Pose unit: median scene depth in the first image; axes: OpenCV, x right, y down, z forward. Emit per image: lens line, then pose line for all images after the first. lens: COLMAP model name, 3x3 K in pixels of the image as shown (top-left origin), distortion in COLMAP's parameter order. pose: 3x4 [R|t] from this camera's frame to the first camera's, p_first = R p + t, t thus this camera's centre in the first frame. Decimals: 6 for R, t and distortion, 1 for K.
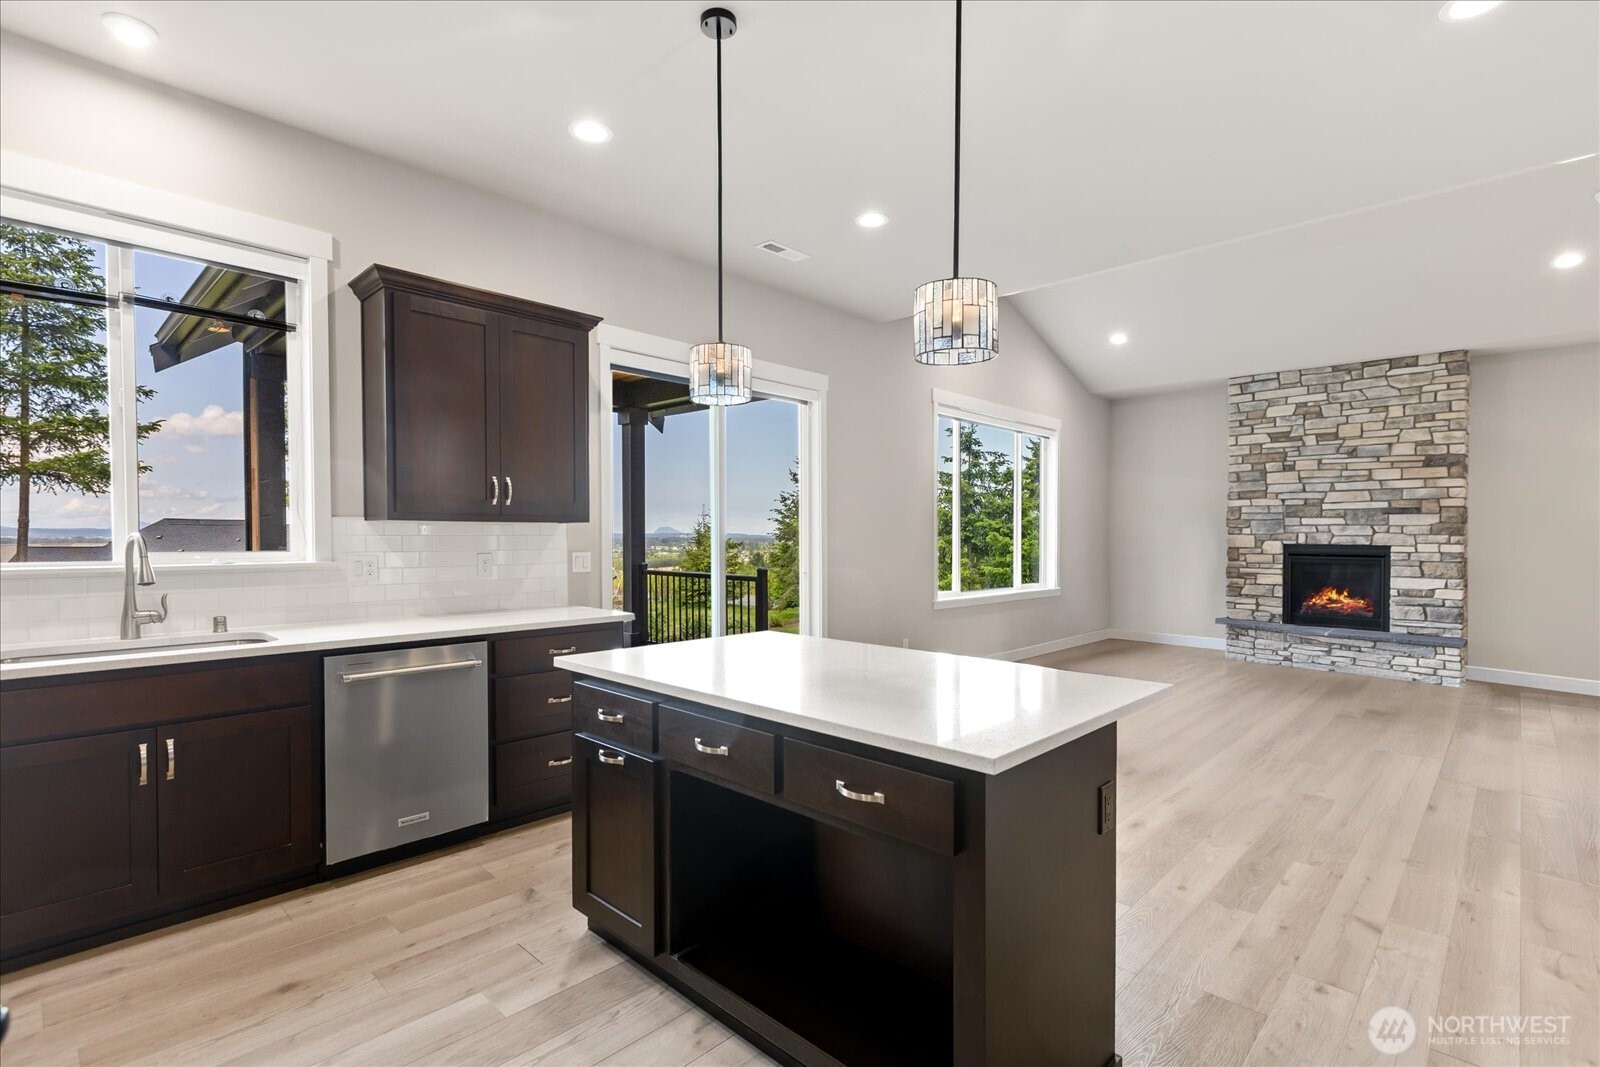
lens RADIAL K [[770.1, 0, 800.5], [0, 770.1, 536.6], [0, 0, 1]] dist [-0.000093, 0.000049]
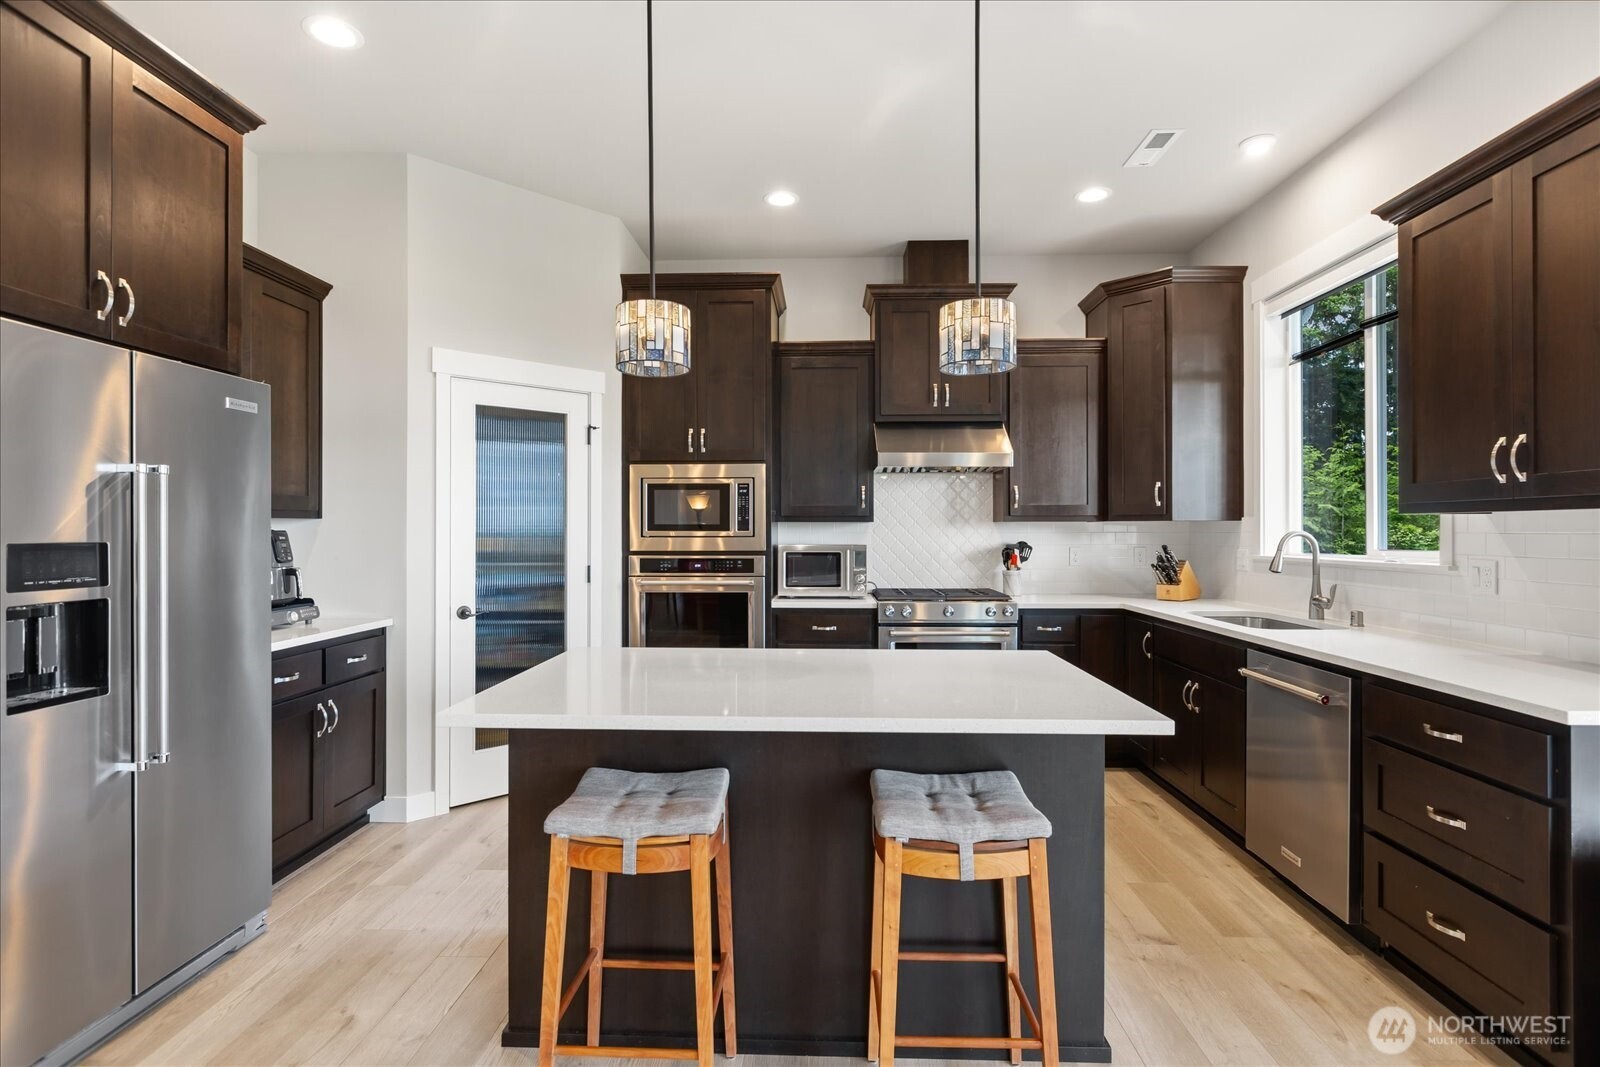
lens RADIAL K [[770.1, 0, 800.5], [0, 770.1, 533.3], [0, 0, 1]] dist [-0.000093, 0.000049]
pose [[-0.740674, -0.005907, -0.671839, 0.538363], [-0.011871, 0.999920, 0.004296, 0.003748], [0.671760, 0.011158, -0.740685, 1.363174]]
